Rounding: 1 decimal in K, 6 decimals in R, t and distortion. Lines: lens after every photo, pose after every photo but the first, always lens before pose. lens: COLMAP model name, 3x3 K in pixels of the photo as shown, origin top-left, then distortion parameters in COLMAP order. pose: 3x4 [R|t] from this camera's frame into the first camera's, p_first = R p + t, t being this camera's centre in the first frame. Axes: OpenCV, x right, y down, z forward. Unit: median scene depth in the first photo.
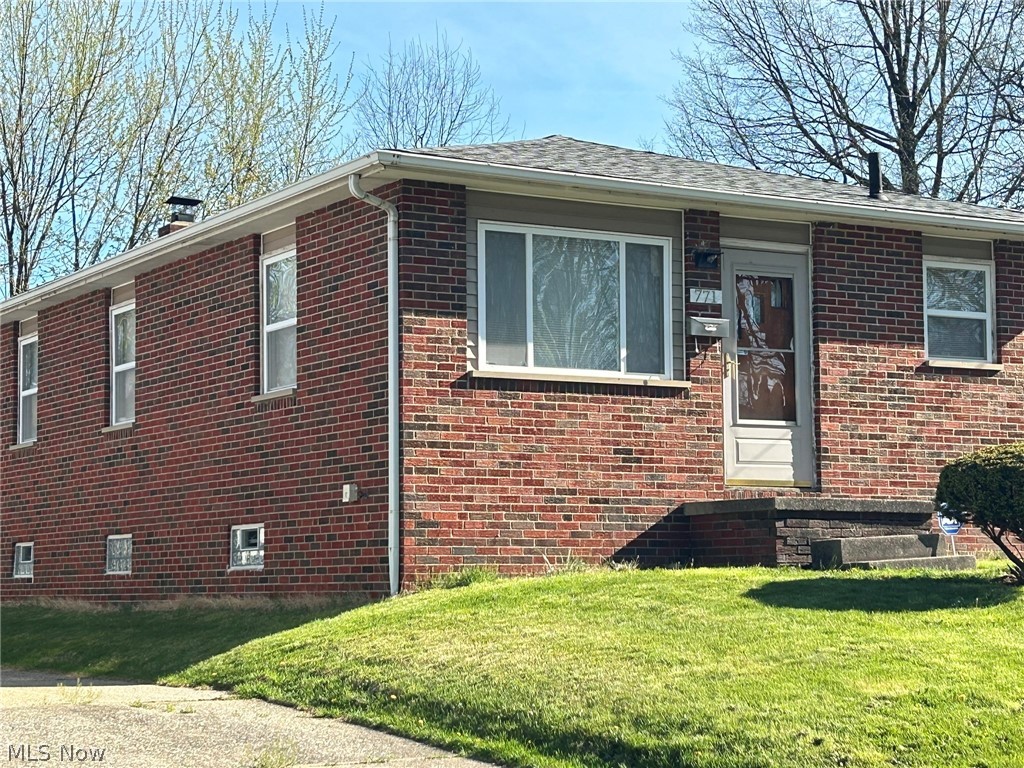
lens RADIAL K [[2177.1, 0, 512.4], [0, 2177.1, 386.6], [0, 0, 1]] dist [0.092928, 0.000000]
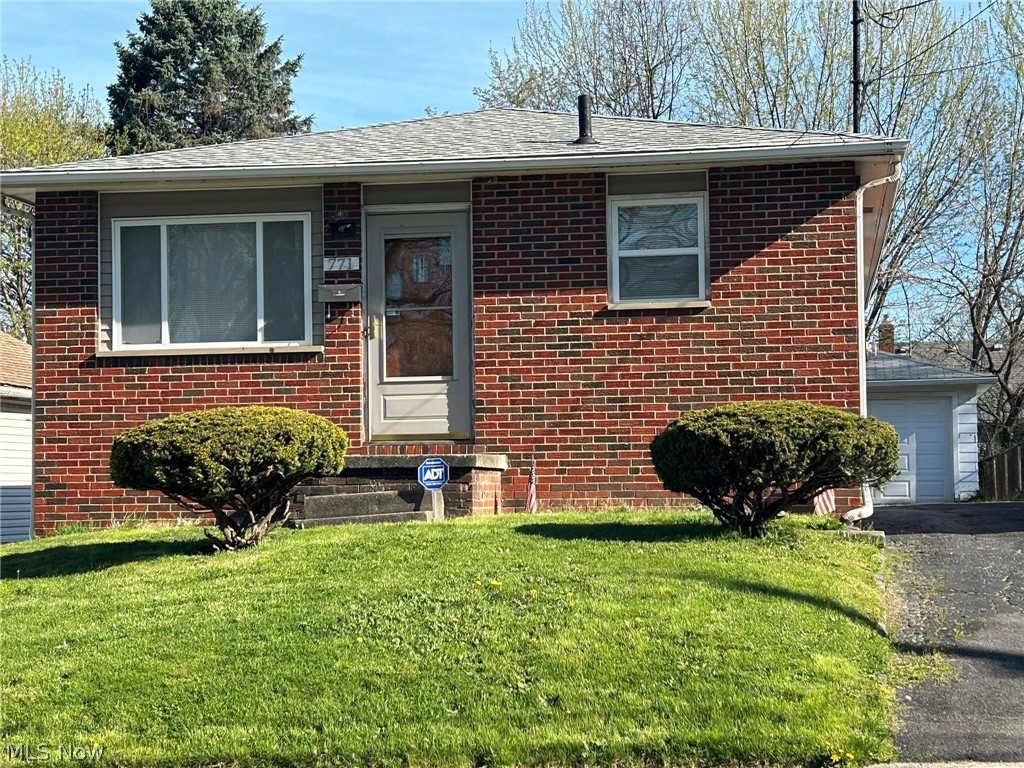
lens RADIAL K [[1817.3, 0, 512.0], [0, 1817.3, 381.4], [0, 0, 1]] dist [0.175697, 0.000000]
pose [[0.772916, -0.041695, -0.633137, 0.716749], [0.066722, 0.997647, 0.015753, 0.007253], [0.630991, -0.054420, 0.773879, 0.363792]]
